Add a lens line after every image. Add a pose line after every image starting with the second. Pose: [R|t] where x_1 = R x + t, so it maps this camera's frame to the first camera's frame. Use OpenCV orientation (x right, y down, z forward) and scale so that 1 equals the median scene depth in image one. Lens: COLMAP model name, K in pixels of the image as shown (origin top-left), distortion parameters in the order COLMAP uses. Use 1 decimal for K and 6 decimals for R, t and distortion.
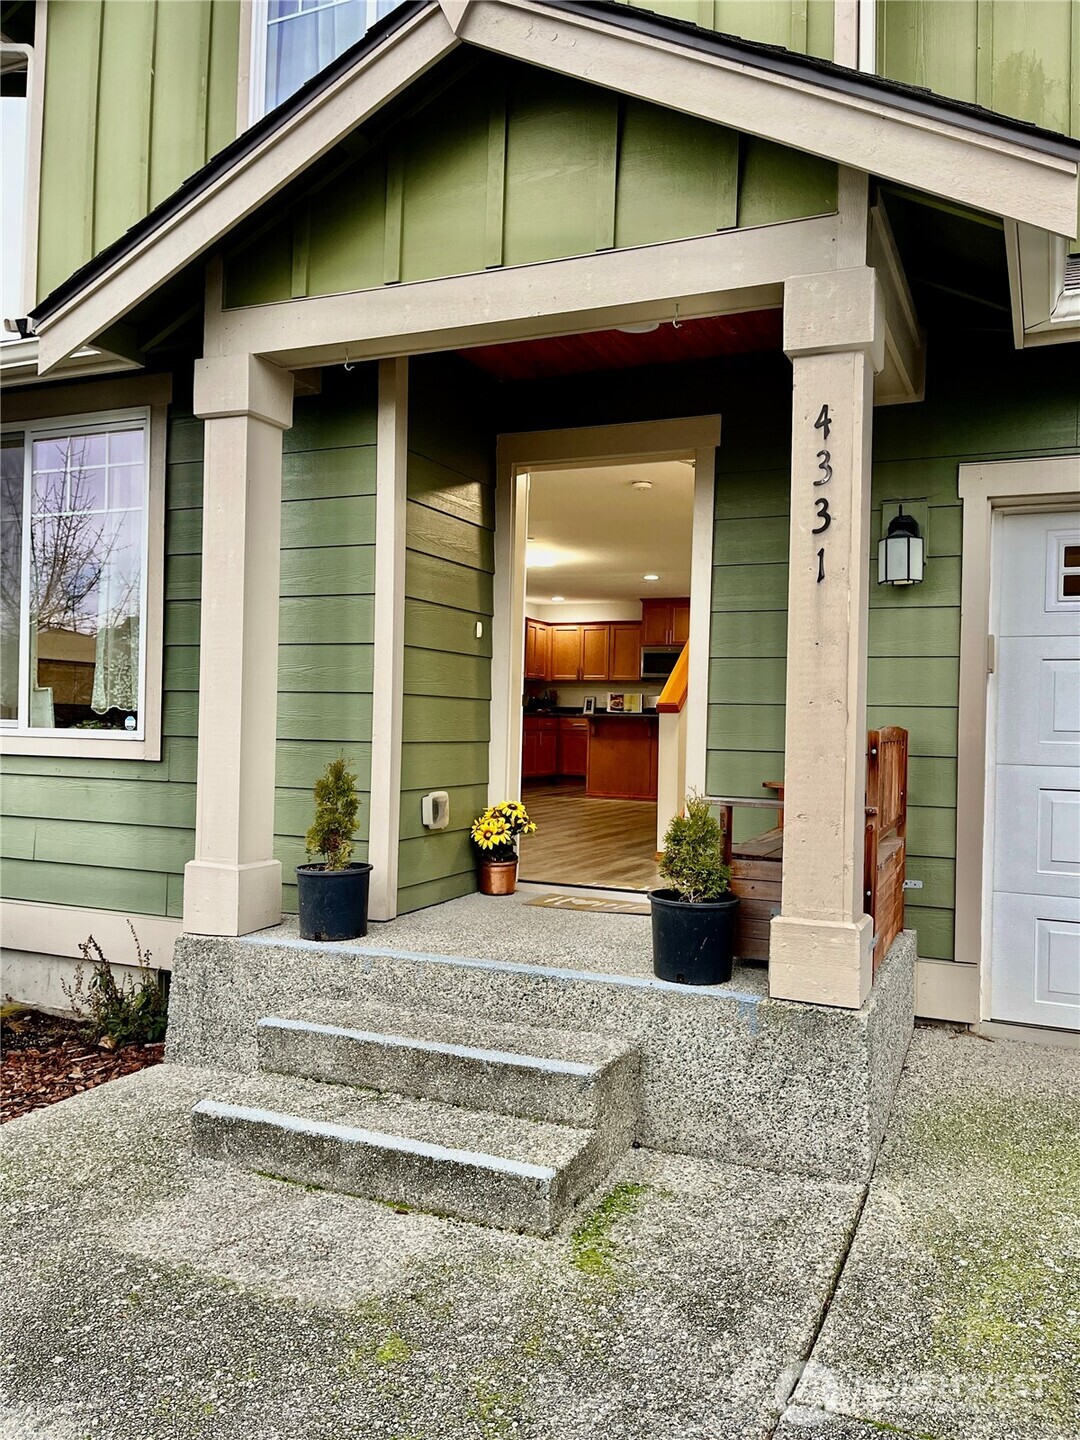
lens RADIAL K [[1111.3, 0, 540.0], [0, 1111.3, 720.0], [0, 0, 1]] dist [-0.001545, -0.000928]
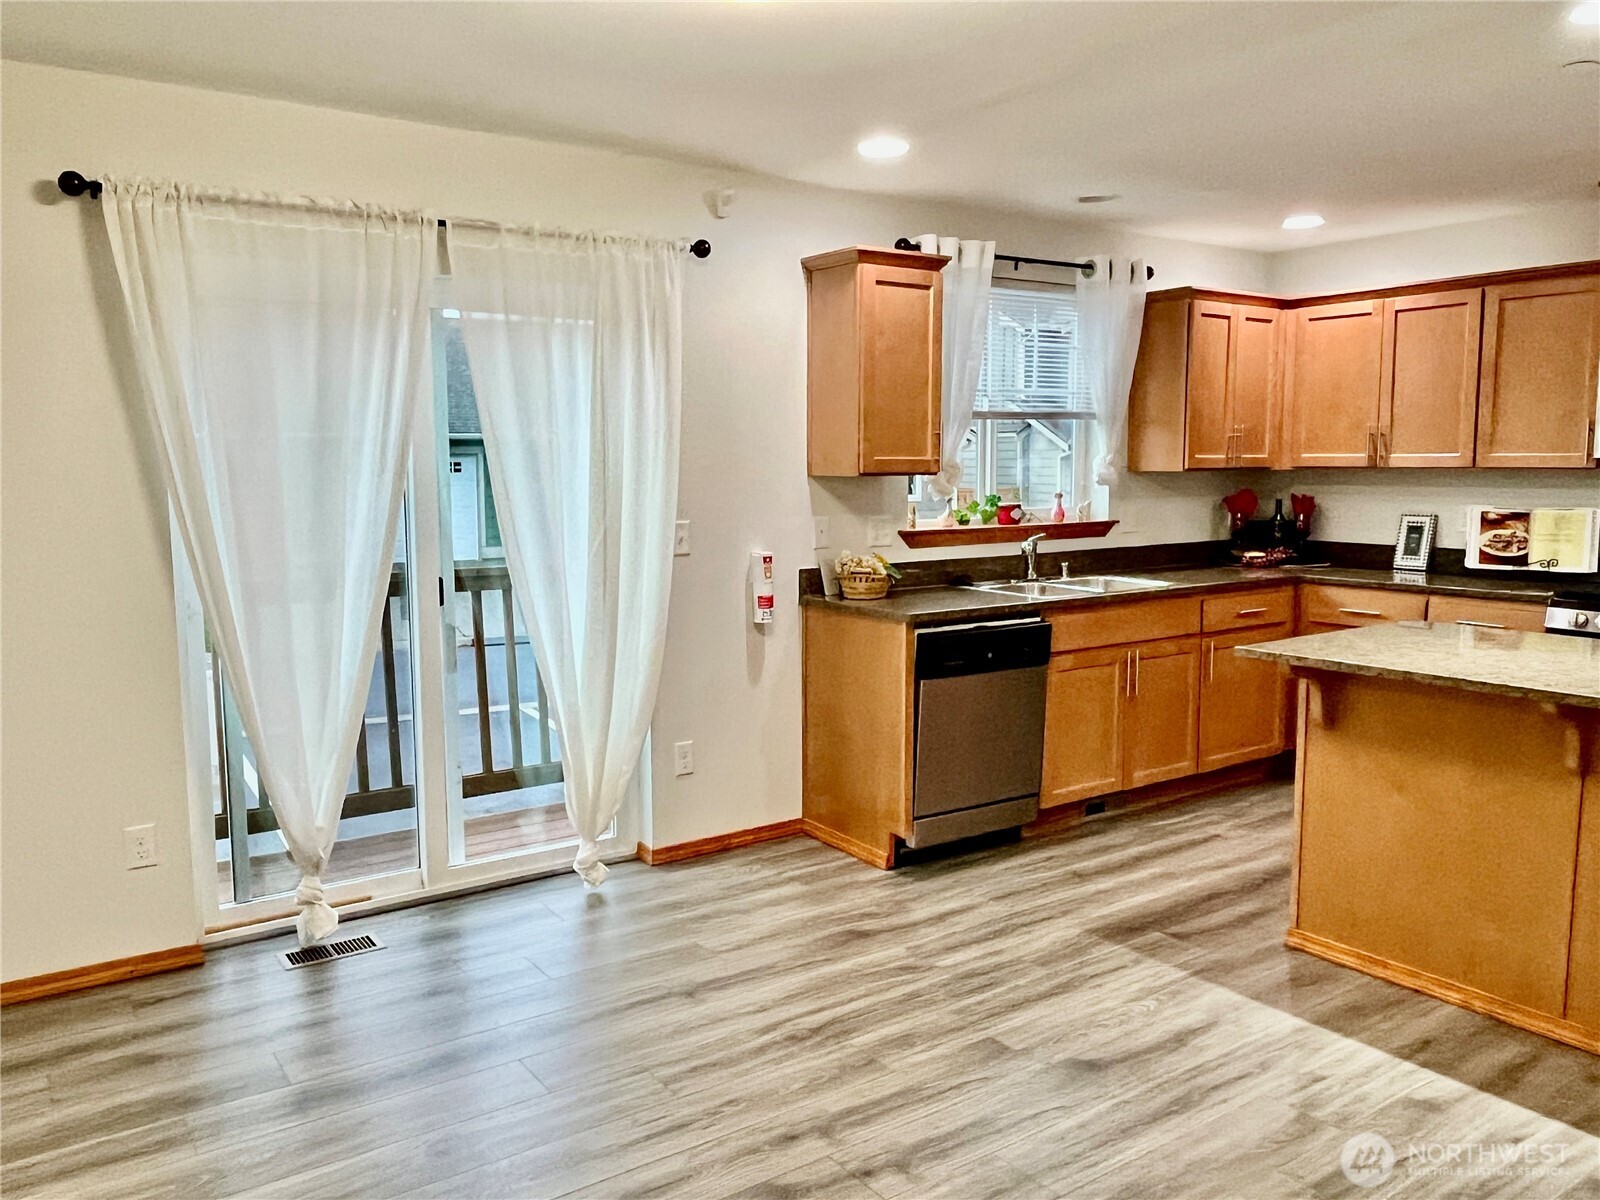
lens RADIAL K [[1212.4, 0, 792.4], [0, 1212.4, 596.5], [0, 0, 1]] dist [0.002495, -0.002998]
pose [[0.858586, 0.030649, -0.511753, 0.072265], [0.023552, 0.994799, 0.099093, -0.037553], [0.512129, -0.097132, 0.853399, 0.602898]]
